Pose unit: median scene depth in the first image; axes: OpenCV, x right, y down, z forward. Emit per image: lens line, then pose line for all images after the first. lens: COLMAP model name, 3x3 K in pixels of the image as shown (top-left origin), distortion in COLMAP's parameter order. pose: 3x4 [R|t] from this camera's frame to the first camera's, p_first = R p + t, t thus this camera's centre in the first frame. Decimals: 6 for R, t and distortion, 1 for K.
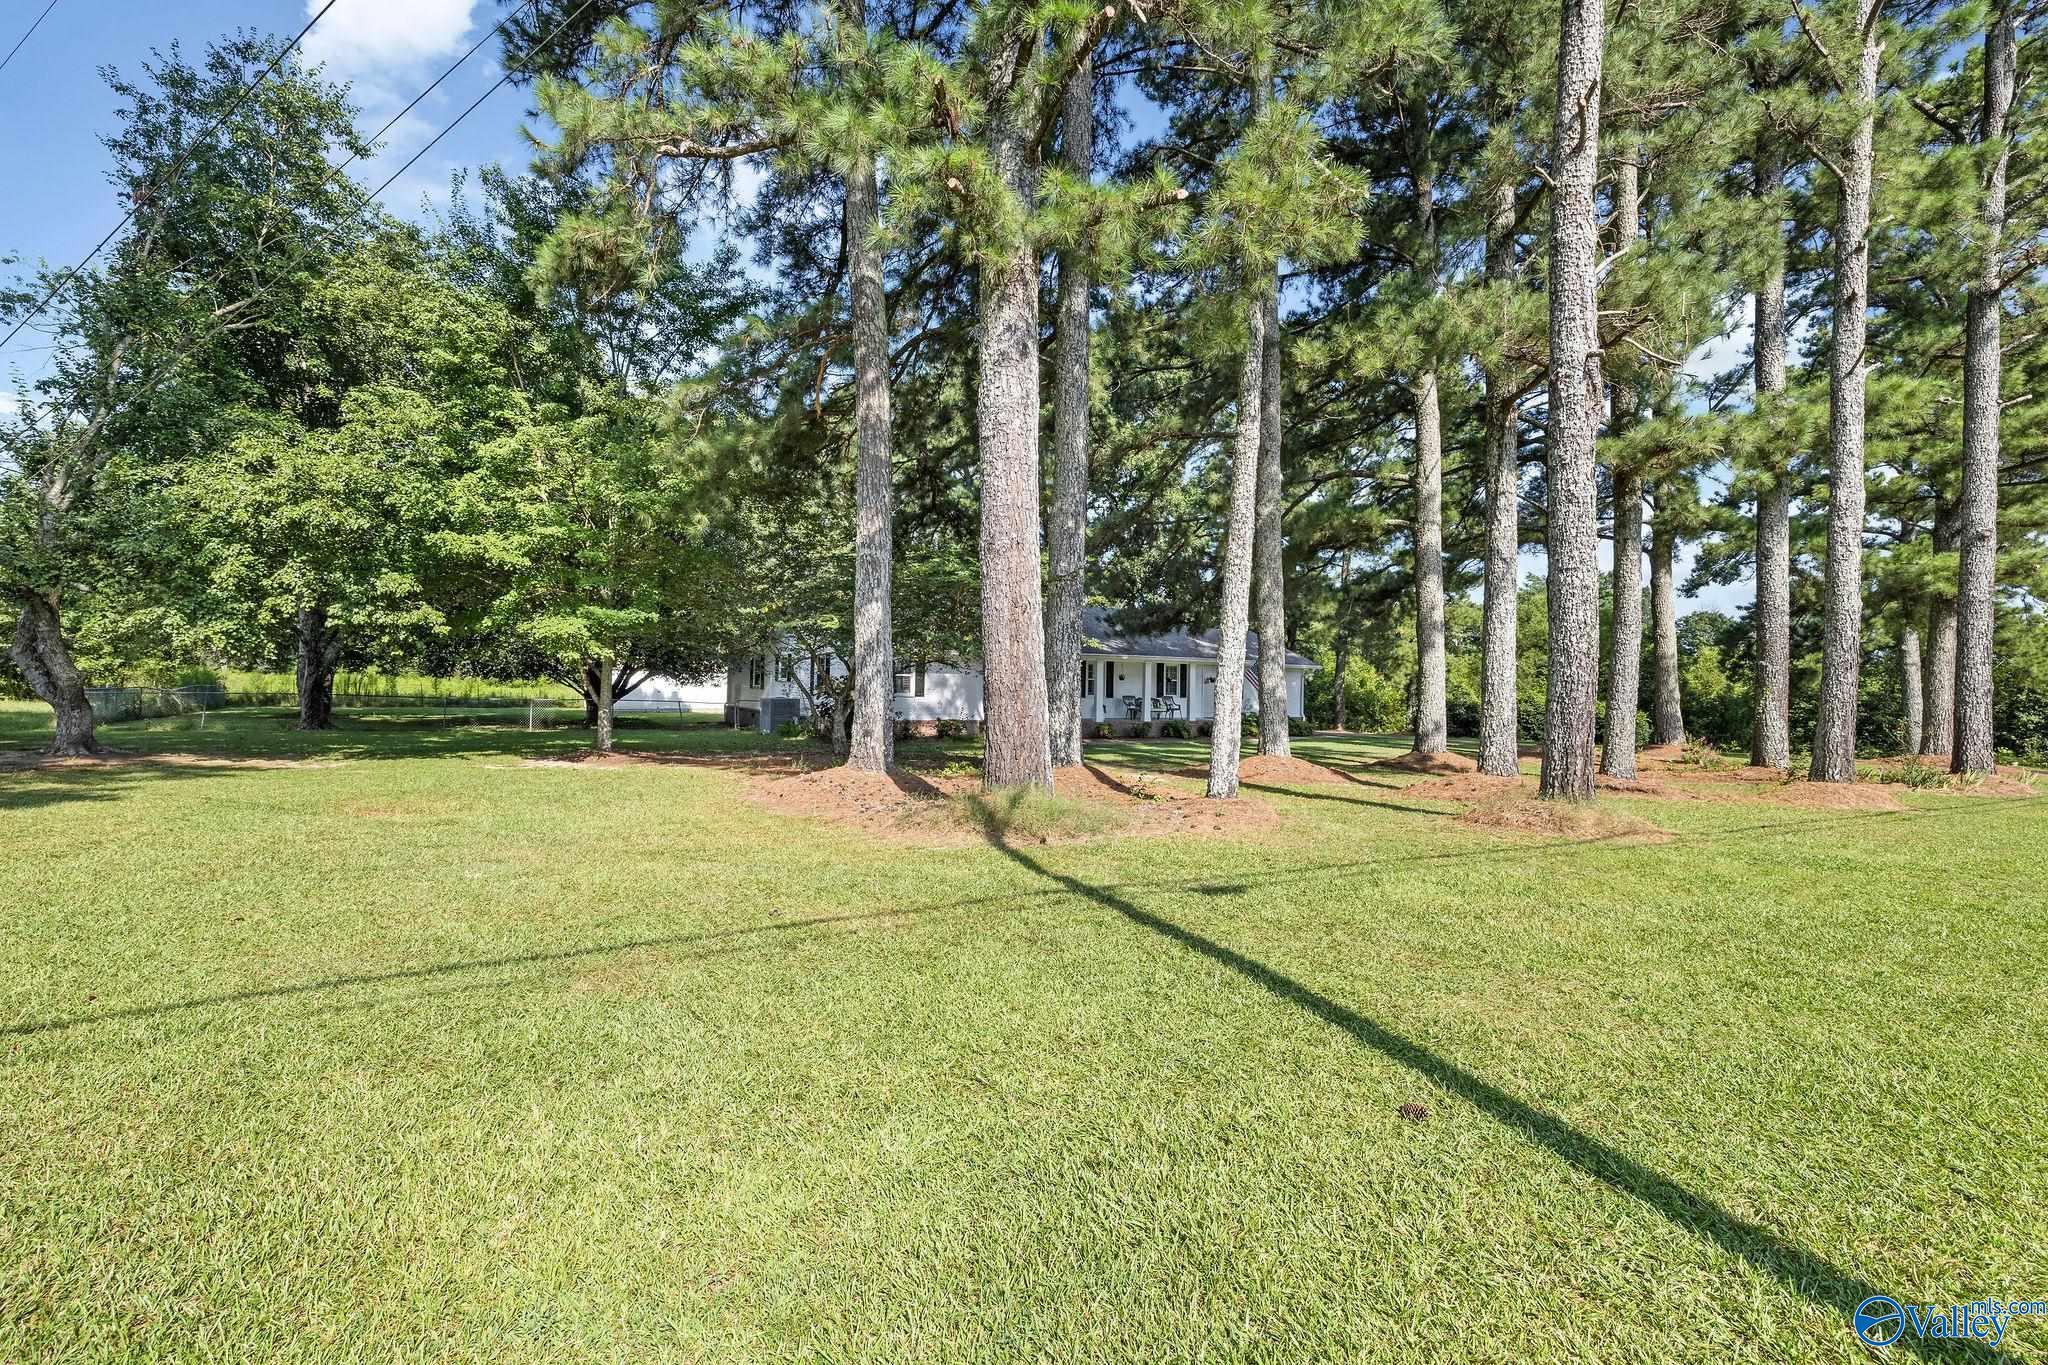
lens RADIAL K [[883.6, 0, 1024.0], [0, 883.6, 682.5], [0, 0, 1]] dist [-0.002245, -0.000244]
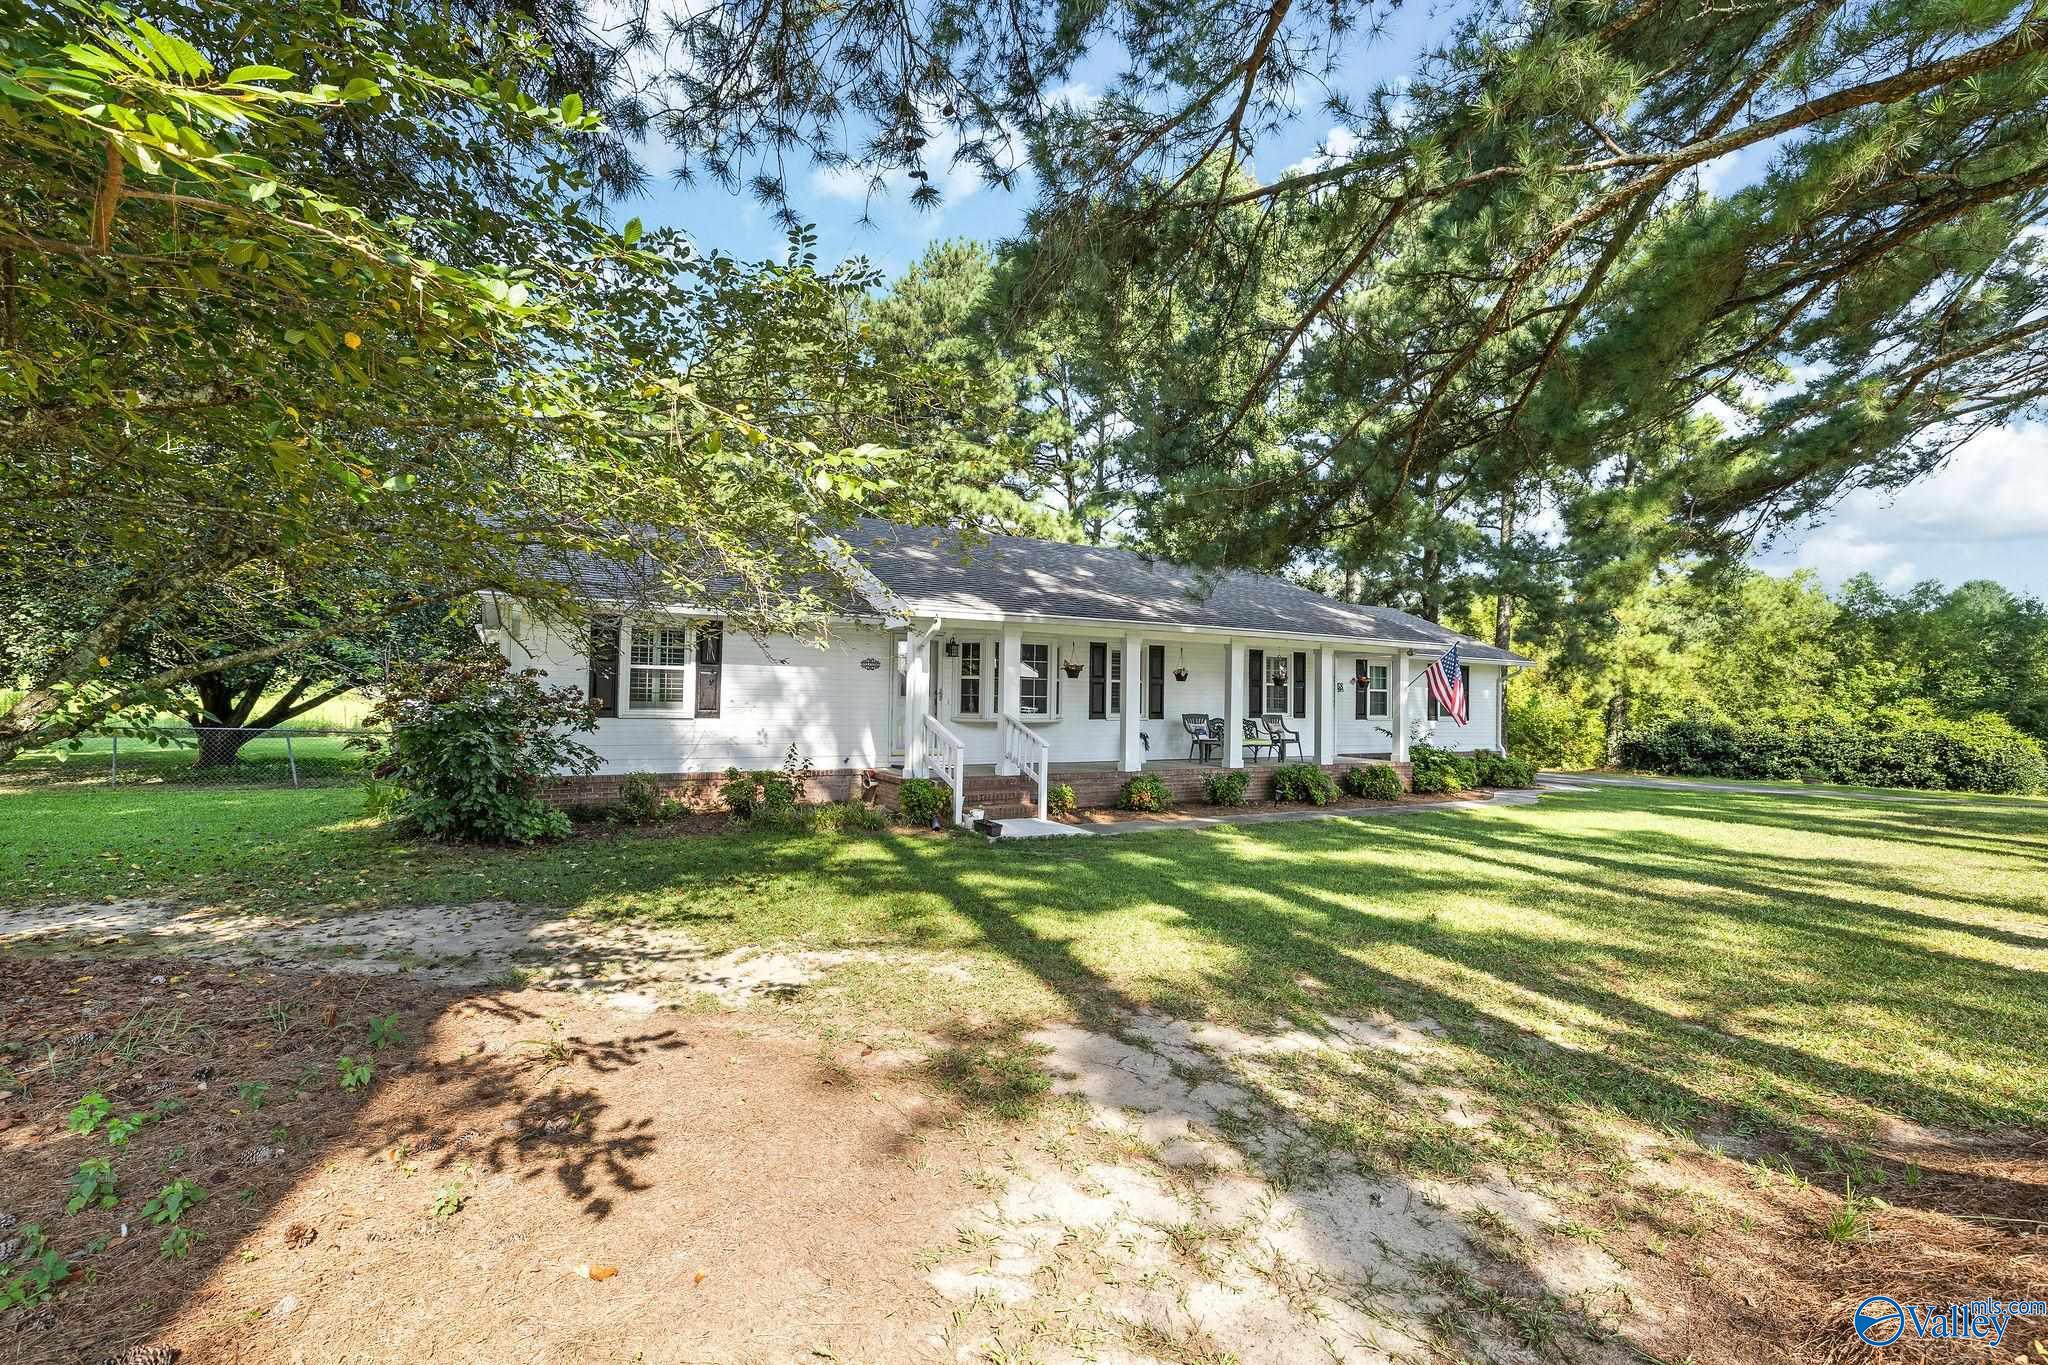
lens RADIAL K [[883.6, 0, 1024.0], [0, 883.6, 682.5], [0, 0, 1]] dist [-0.002245, -0.000244]
pose [[0.998062, -0.007718, -0.061744, 0.055701], [0.006066, 0.999620, -0.026893, 0.010265], [0.061928, 0.026467, 0.997730, 0.518501]]
